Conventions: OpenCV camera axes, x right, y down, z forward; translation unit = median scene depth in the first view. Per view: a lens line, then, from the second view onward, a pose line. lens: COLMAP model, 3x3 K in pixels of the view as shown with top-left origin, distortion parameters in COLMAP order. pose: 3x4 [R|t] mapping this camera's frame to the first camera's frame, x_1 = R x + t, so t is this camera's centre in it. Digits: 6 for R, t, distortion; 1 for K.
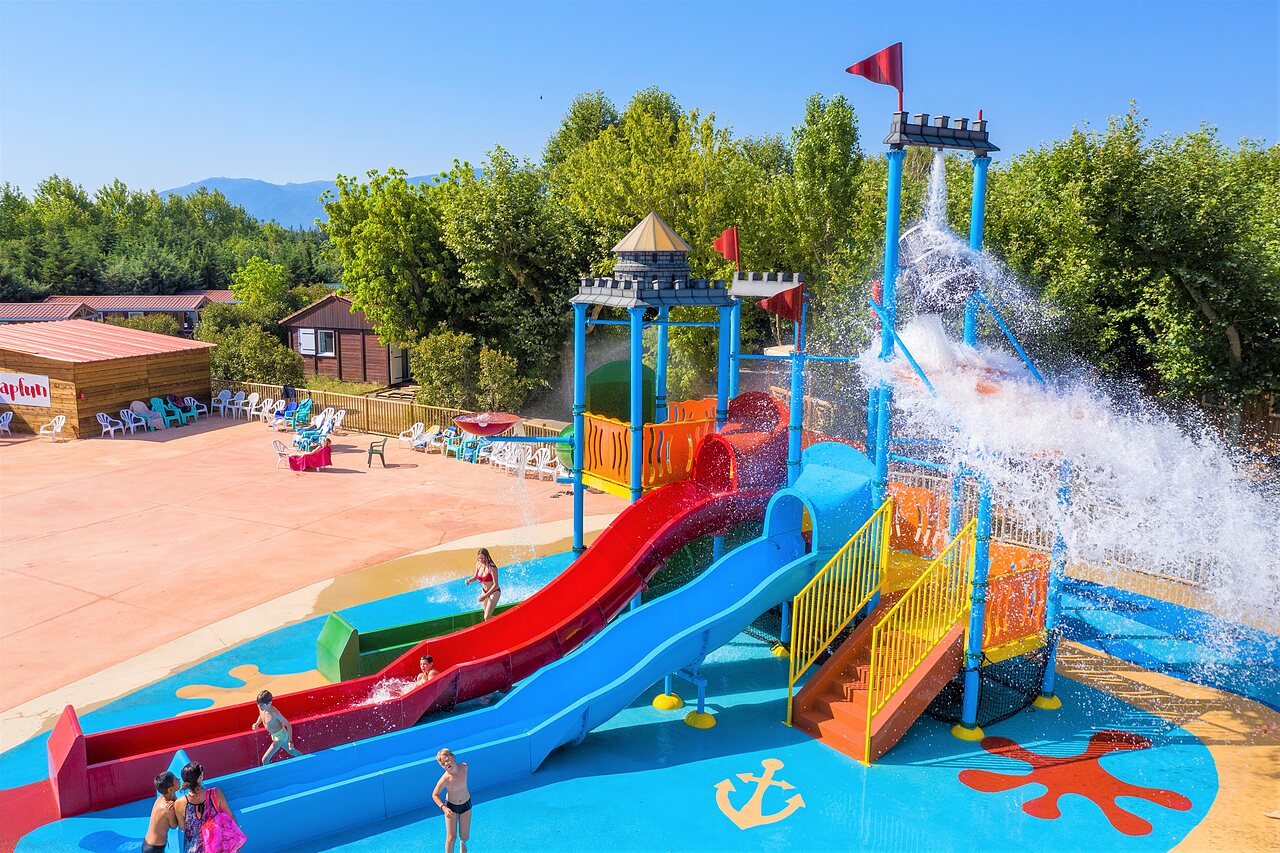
lens RADIAL K [[1031.3, 0, 640.0], [0, 1031.3, 426.5], [0, 0, 1]] dist [-0.010547, 0.005218]
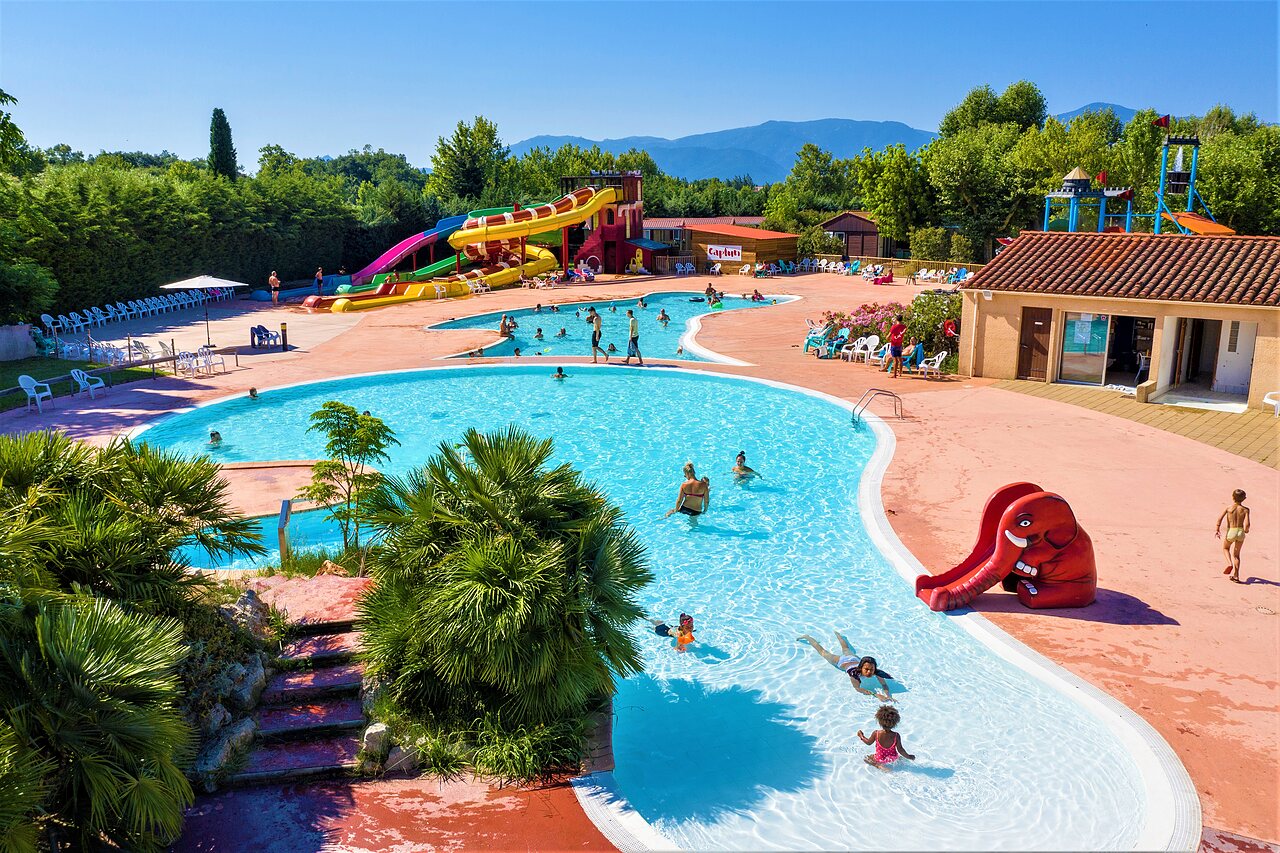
lens RADIAL K [[1031.3, 0, 640.0], [0, 1031.3, 426.5], [0, 0, 1]] dist [-0.010547, 0.005218]
pose [[0.963887, 0.050584, -0.261465, -0.196063], [-0.038762, 0.997988, 0.050179, 0.220681], [0.263477, -0.038232, 0.963908, -1.109124]]
